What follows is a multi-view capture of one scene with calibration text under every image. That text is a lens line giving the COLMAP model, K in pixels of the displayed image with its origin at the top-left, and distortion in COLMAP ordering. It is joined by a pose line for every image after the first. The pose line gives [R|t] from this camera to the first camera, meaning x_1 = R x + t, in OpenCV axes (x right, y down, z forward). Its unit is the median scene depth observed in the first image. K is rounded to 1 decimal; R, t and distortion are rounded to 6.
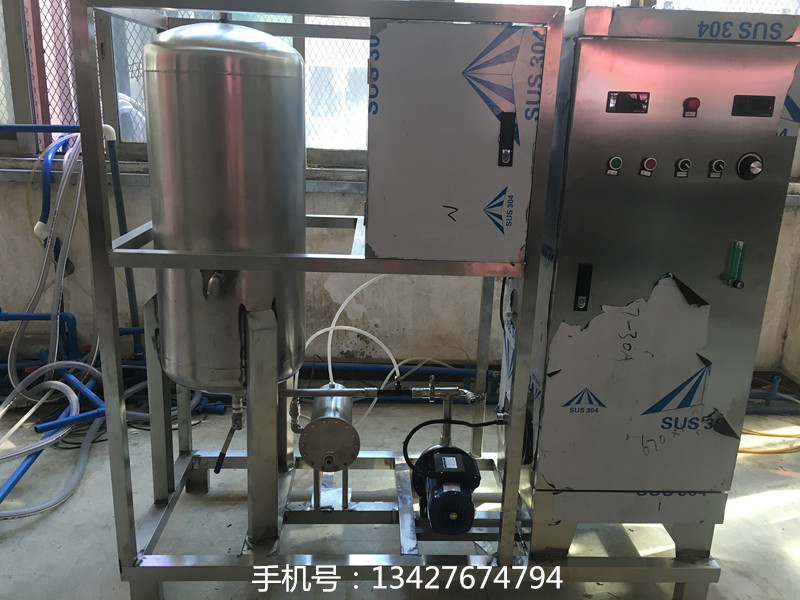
lens RADIAL K [[675.2, 0, 399.7], [0, 675.2, 299.2], [0, 0, 1]] dist [0.046885, -0.037364]
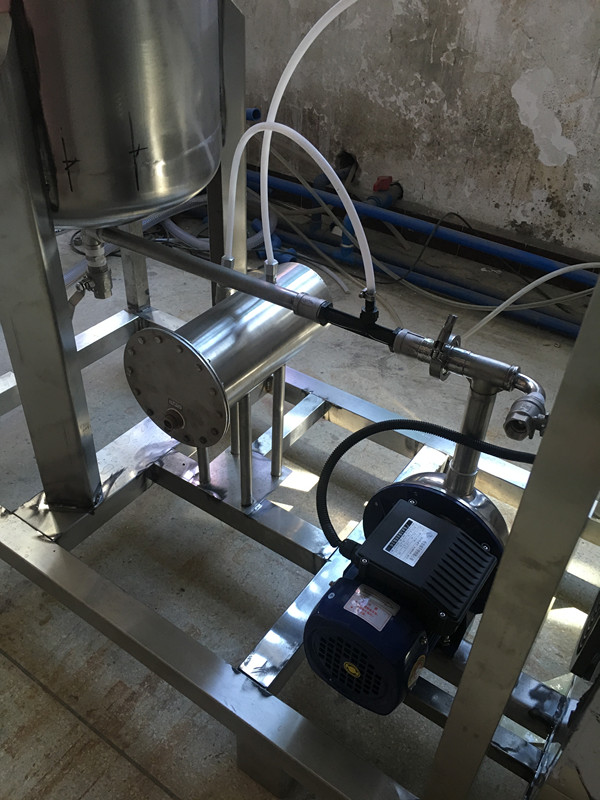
lens RADIAL K [[675.2, 0, 300.4], [0, 675.2, 400.1], [0, 0, 1]] dist [0.046885, -0.037364]
pose [[0.795927, 0.372626, -0.477128, 0.105084], [-0.179333, 0.897877, 0.402064, 0.014295], [0.578222, -0.234449, 0.781469, 0.408585]]
